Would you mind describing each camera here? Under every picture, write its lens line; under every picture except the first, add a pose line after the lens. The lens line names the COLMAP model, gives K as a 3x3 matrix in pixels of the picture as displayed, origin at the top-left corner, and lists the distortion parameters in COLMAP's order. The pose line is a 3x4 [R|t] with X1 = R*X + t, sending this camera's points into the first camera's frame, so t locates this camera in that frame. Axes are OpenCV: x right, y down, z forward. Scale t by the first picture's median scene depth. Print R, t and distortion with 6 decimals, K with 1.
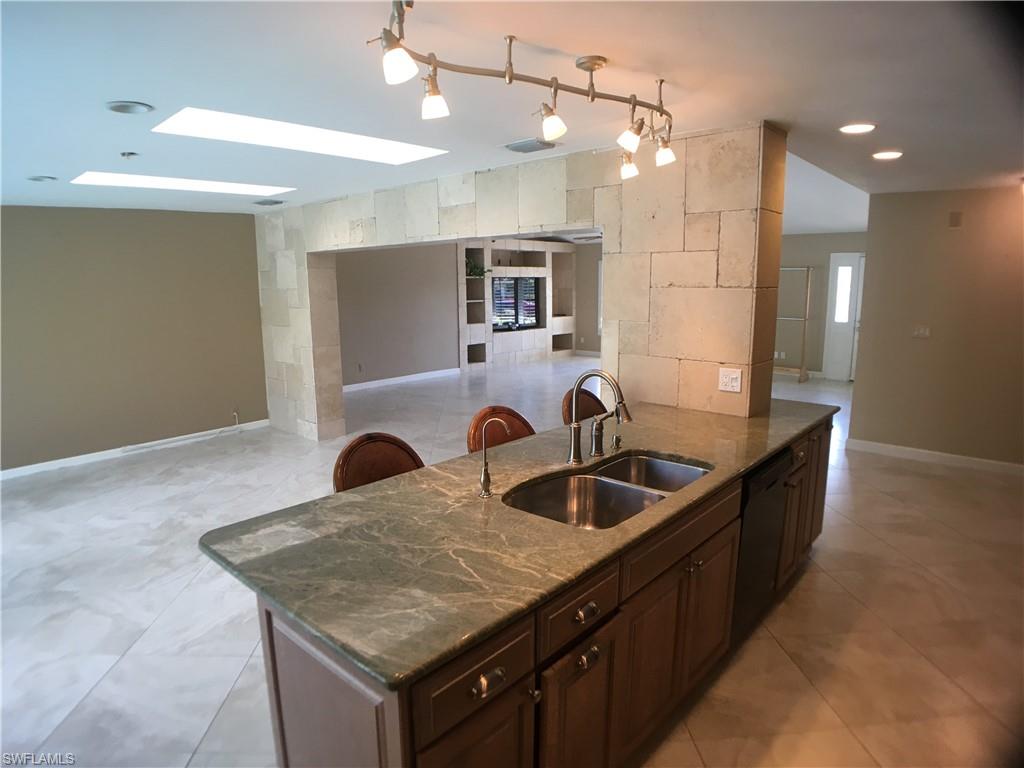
lens RADIAL K [[606.2, 0, 512.0], [0, 606.2, 384.0], [0, 0, 1]] dist [-0.090888, 0.000624]
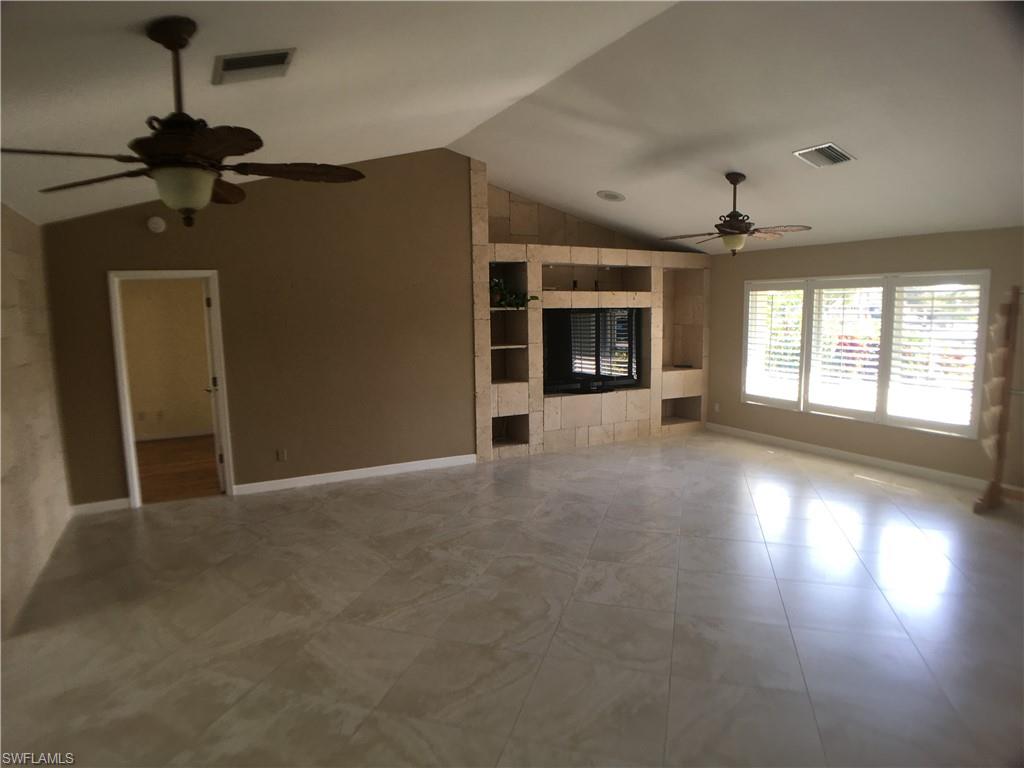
lens RADIAL K [[606.2, 0, 512.0], [0, 606.2, 384.0], [0, 0, 1]] dist [-0.090888, 0.000624]
pose [[0.938372, 0.040430, -0.343253, 0.143370], [-0.055197, 0.997918, -0.033356, -0.071938], [0.341190, 0.050247, 0.938650, 0.384801]]
